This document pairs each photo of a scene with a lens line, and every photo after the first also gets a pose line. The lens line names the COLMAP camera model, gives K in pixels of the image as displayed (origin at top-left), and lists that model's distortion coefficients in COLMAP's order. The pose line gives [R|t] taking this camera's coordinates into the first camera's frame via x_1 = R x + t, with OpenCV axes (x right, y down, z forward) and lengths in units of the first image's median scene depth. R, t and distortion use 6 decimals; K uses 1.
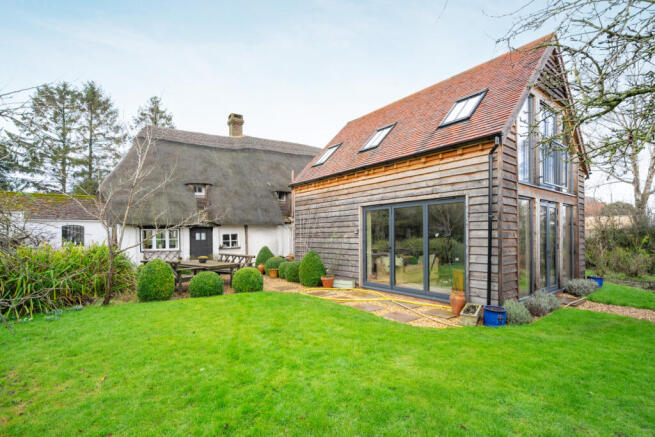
lens RADIAL K [[300.6, 0, 322.2], [0, 300.6, 232.1], [0, 0, 1]] dist [-0.001317, -0.001029]
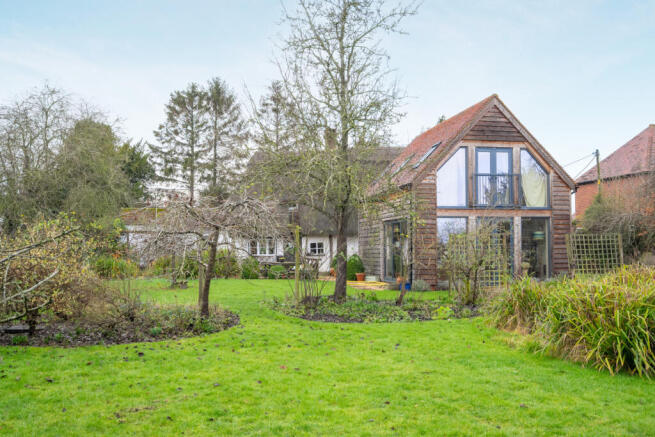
lens RADIAL K [[580.2, 0, 328.5], [0, 580.2, 220.3], [0, 0, 1]] dist [-0.009879, -0.000731]
pose [[0.897424, -0.019765, -0.440726, 0.327339], [0.002854, 0.999235, -0.039001, 0.003395], [0.441160, 0.033742, 0.896794, -0.445095]]
